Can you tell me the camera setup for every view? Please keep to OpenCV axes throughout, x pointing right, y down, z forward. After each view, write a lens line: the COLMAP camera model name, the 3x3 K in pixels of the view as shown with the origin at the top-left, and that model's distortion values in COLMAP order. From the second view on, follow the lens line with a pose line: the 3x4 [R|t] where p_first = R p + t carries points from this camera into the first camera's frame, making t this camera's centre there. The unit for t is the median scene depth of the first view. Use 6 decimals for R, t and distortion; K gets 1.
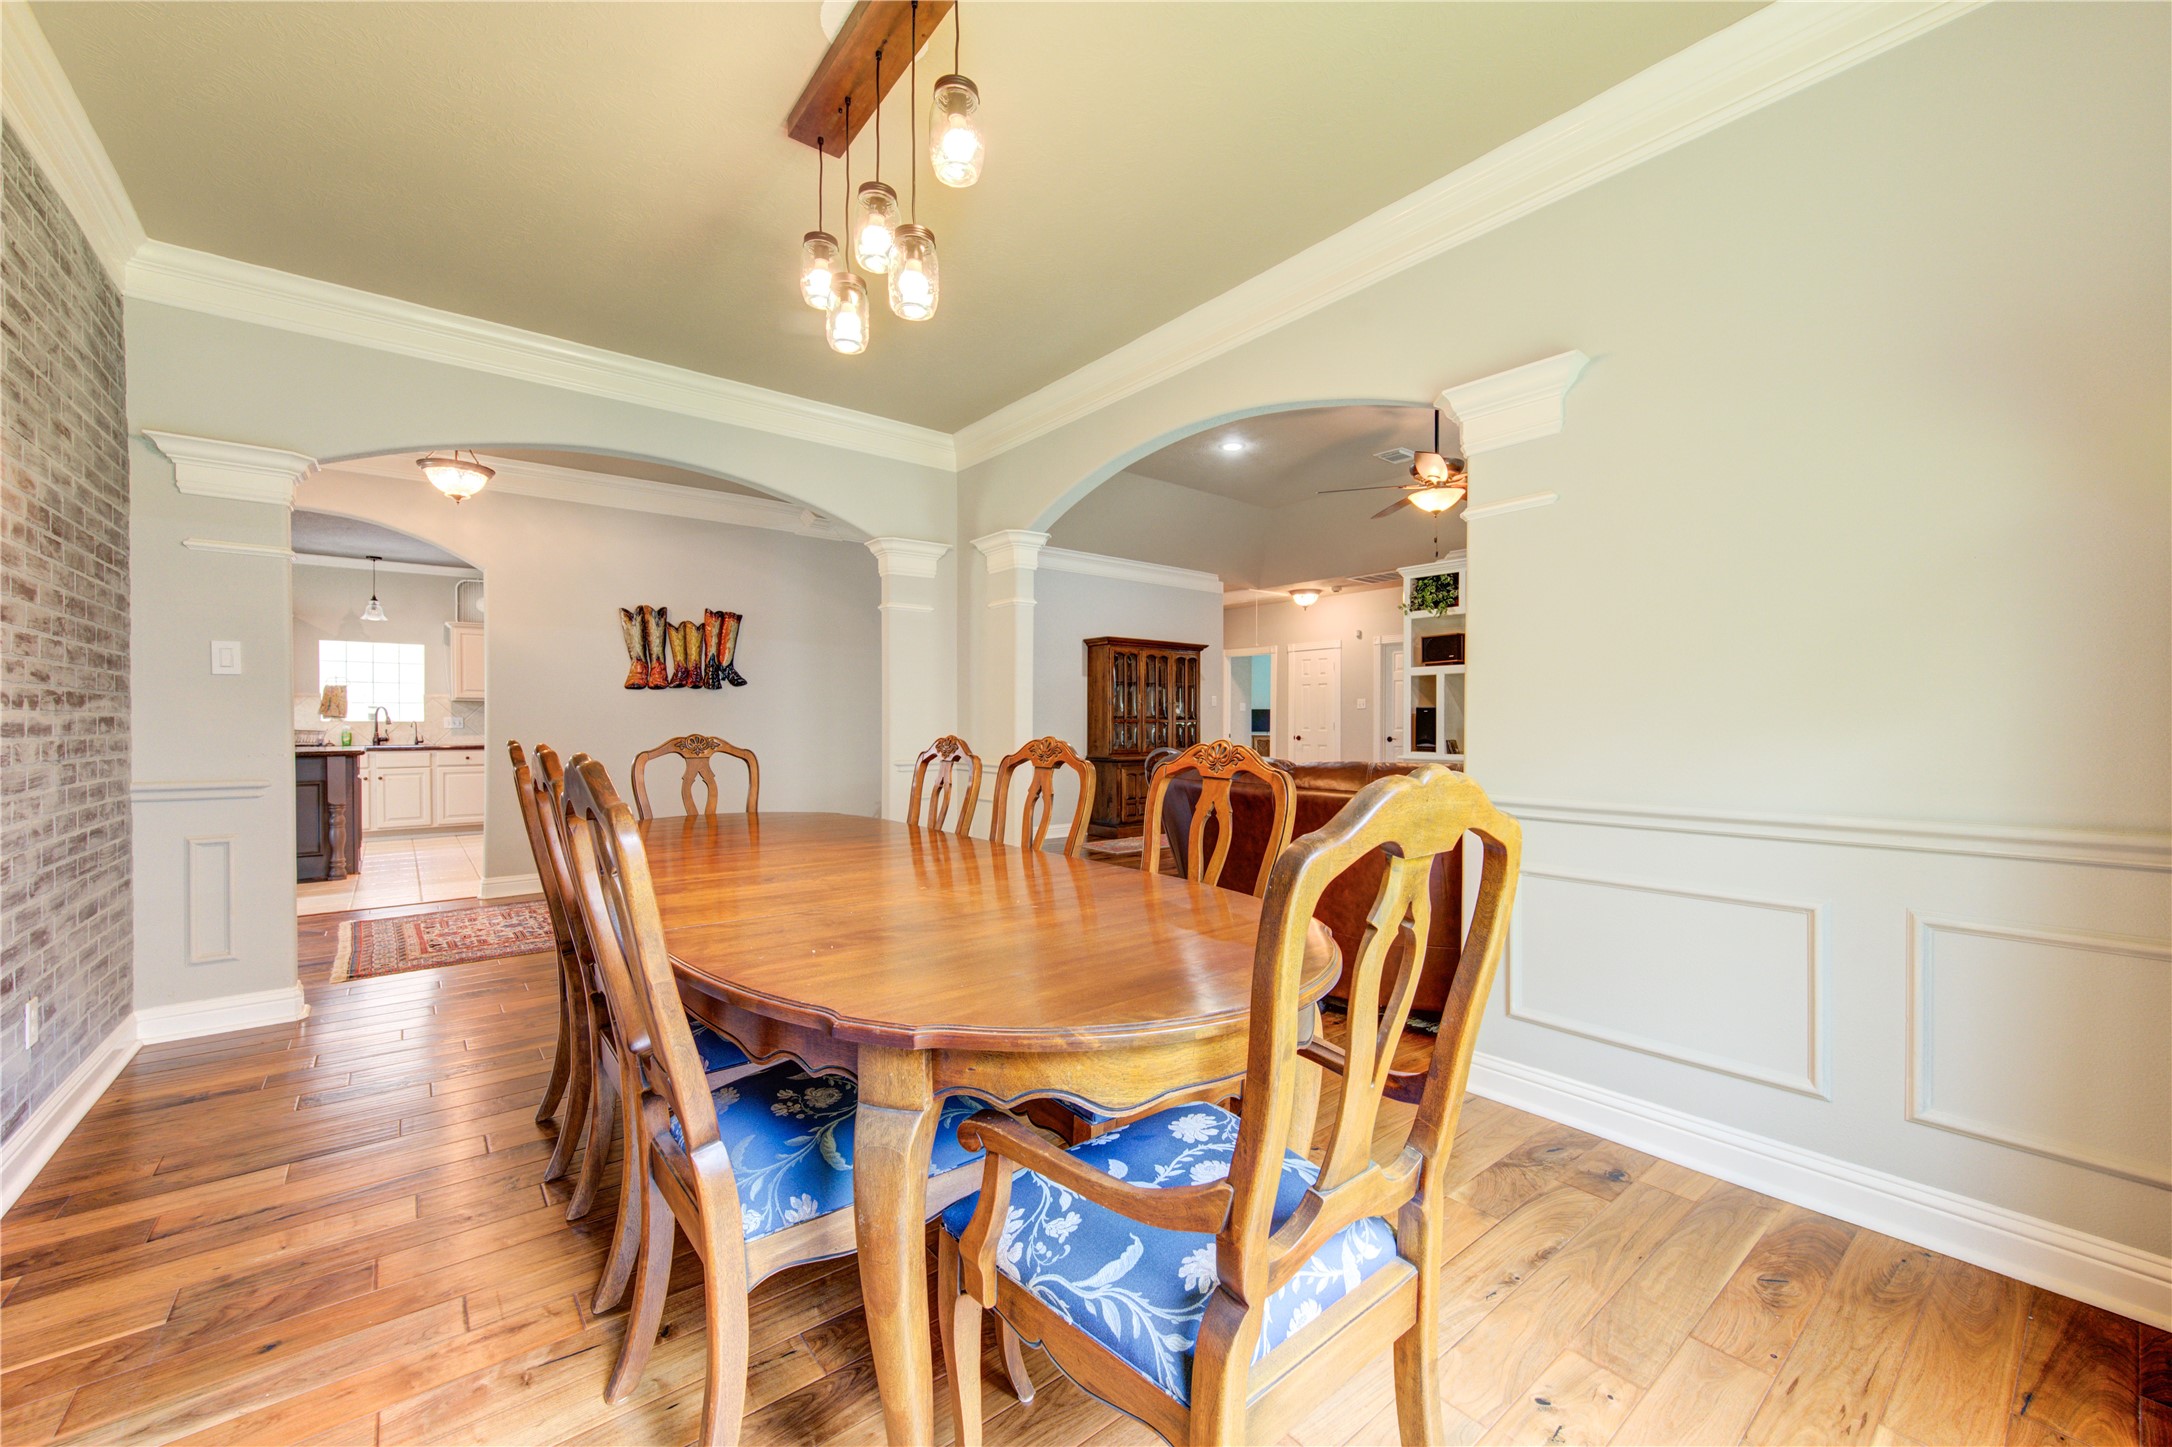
lens RADIAL K [[853.0, 0, 1096.2], [0, 853.0, 723.9], [0, 0, 1]] dist [0.011078, -0.000009]
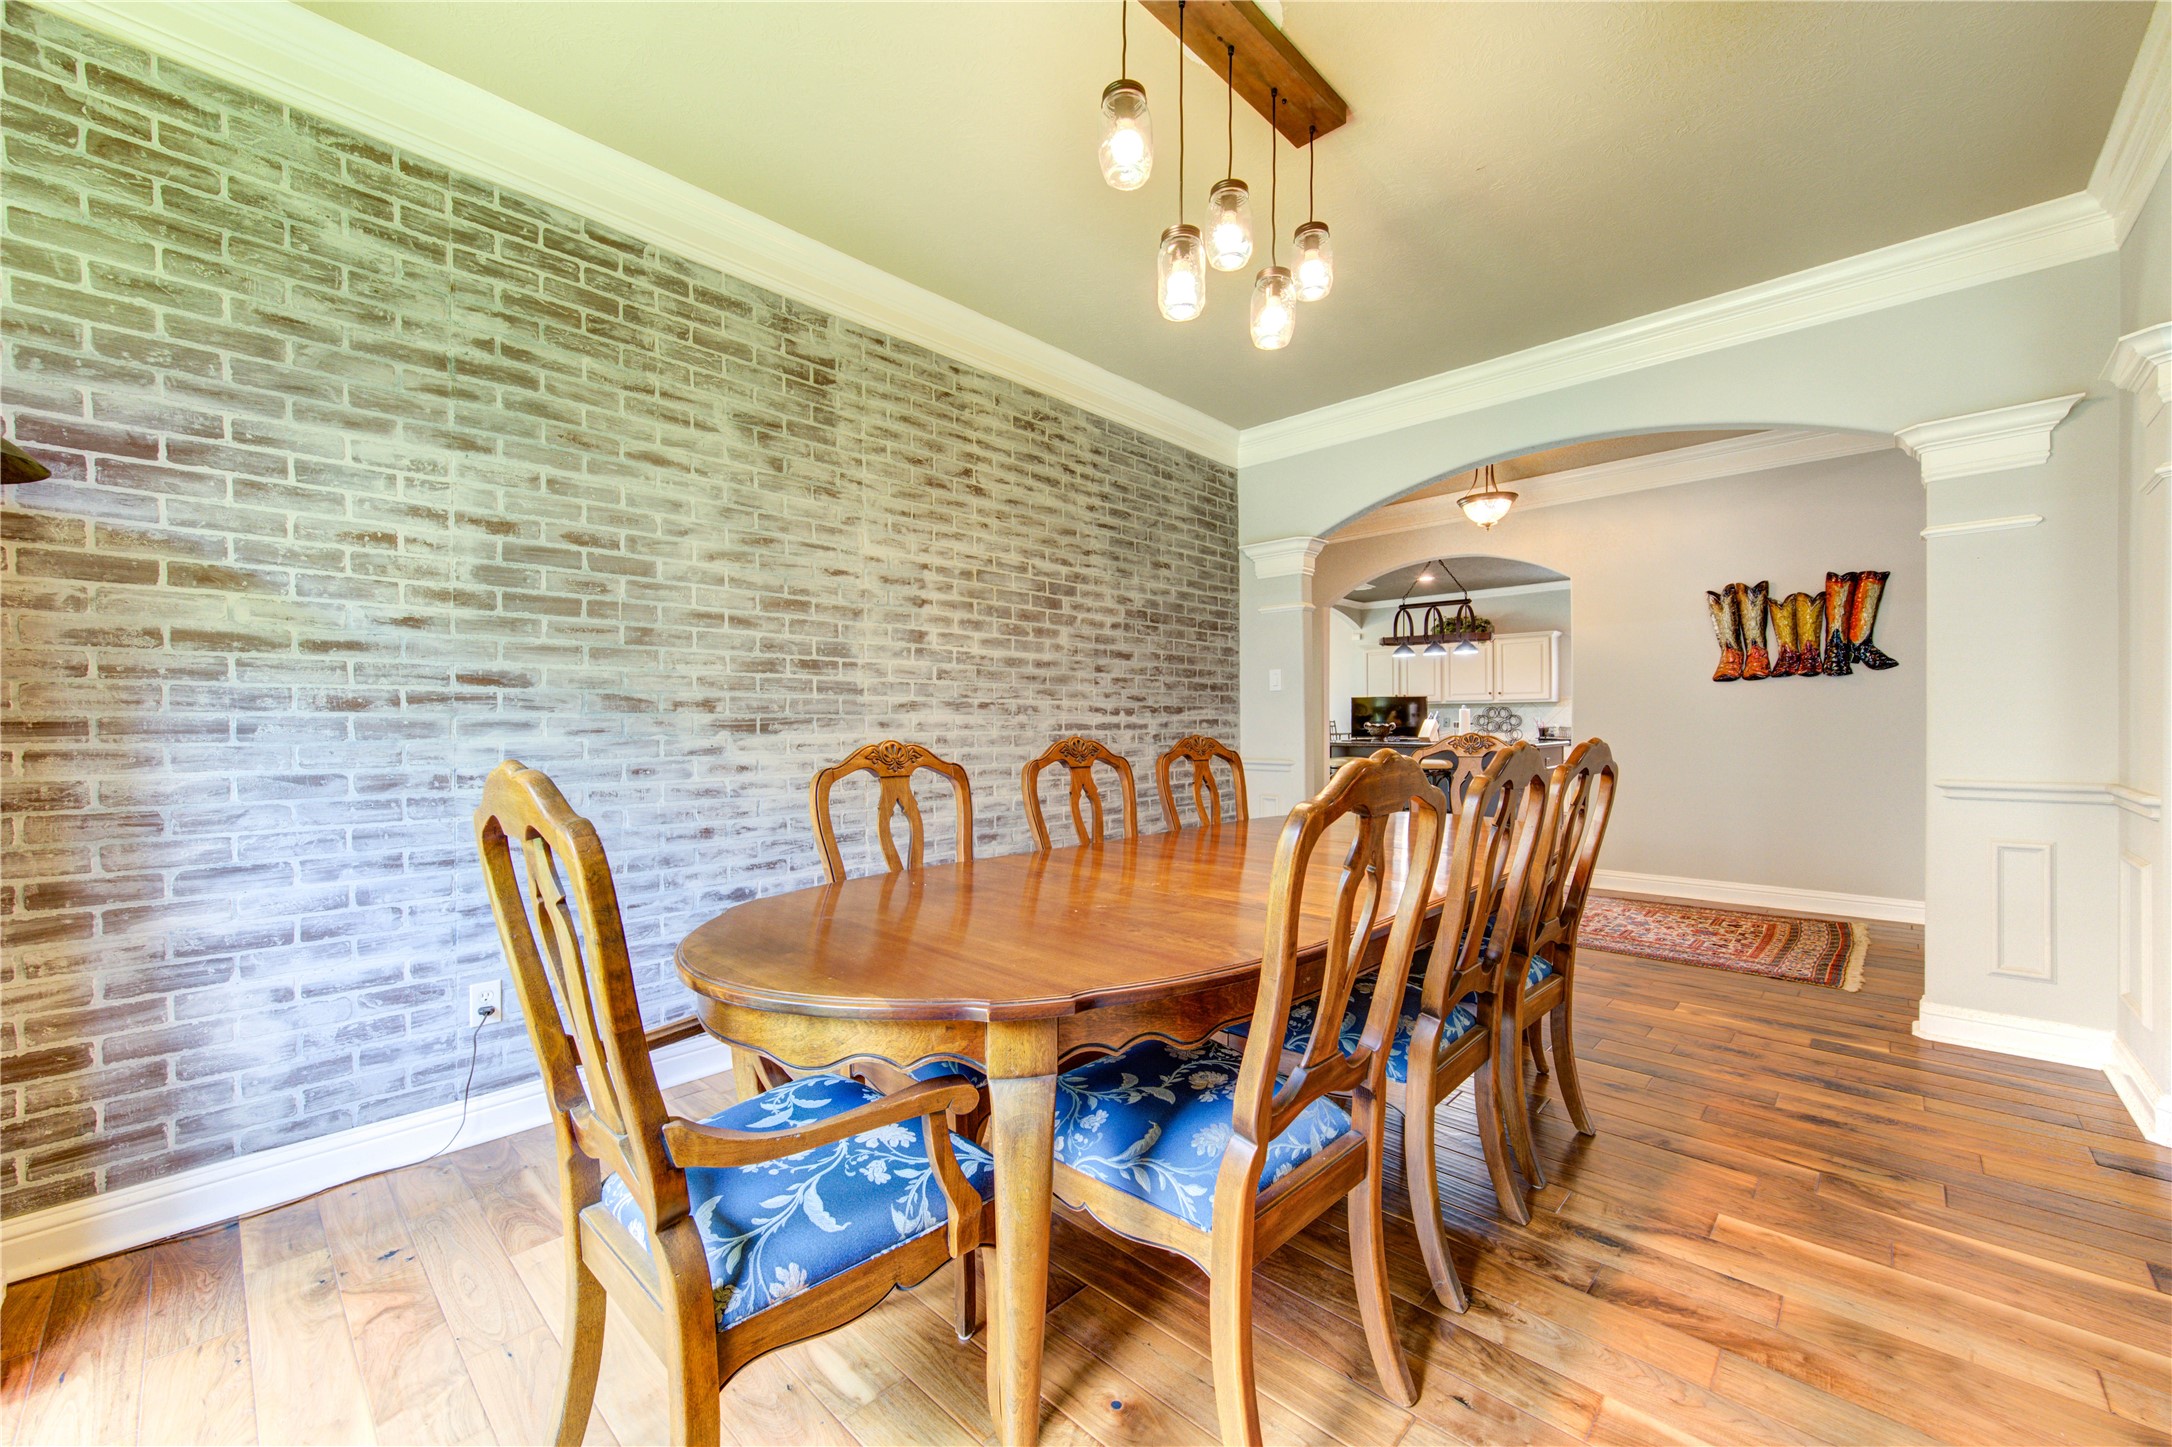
lens RADIAL K [[853.0, 0, 1096.2], [0, 853.0, 723.9], [0, 0, 1]] dist [0.011078, -0.000009]
pose [[0.138342, 0.001178, -0.990384, 0.229099], [0.003747, 0.999992, 0.001713, -0.000939], [0.990377, -0.003948, 0.138336, 0.230943]]
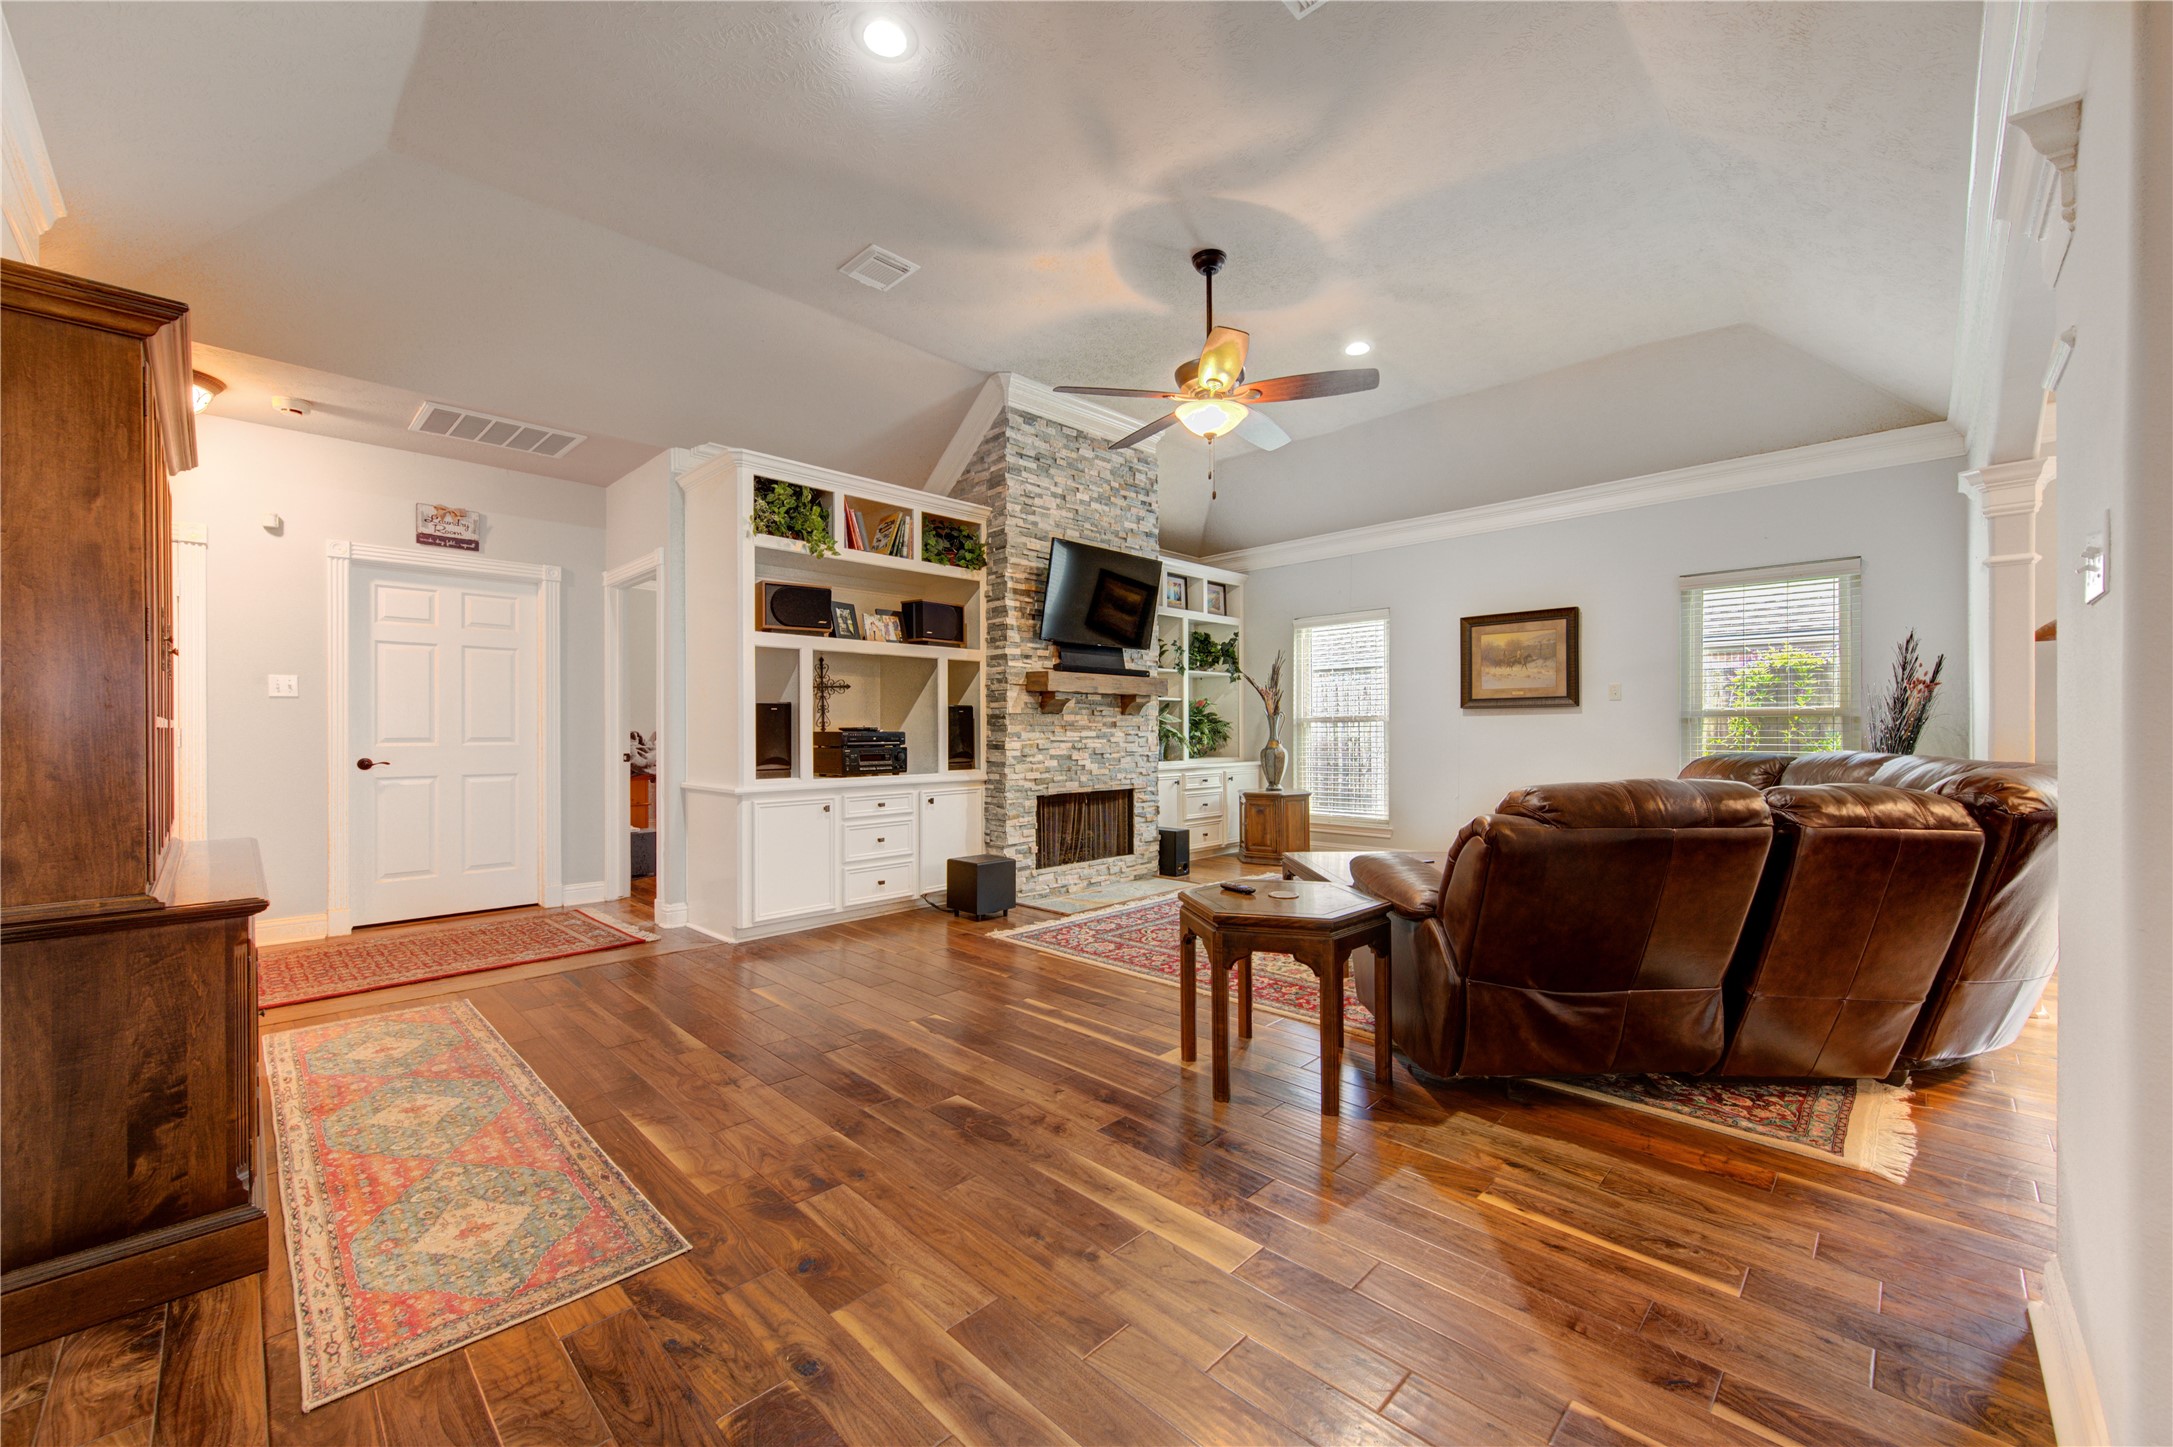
lens RADIAL K [[853.4, 0, 1096.7], [0, 853.4, 723.9], [0, 0, 1]] dist [0.011078, -0.000009]
pose [[-0.125099, 0.000856, 0.992144, -0.274108], [0.003536, 0.999994, -0.000417, -0.003557], [-0.992138, 0.003456, -0.125101, 1.051197]]
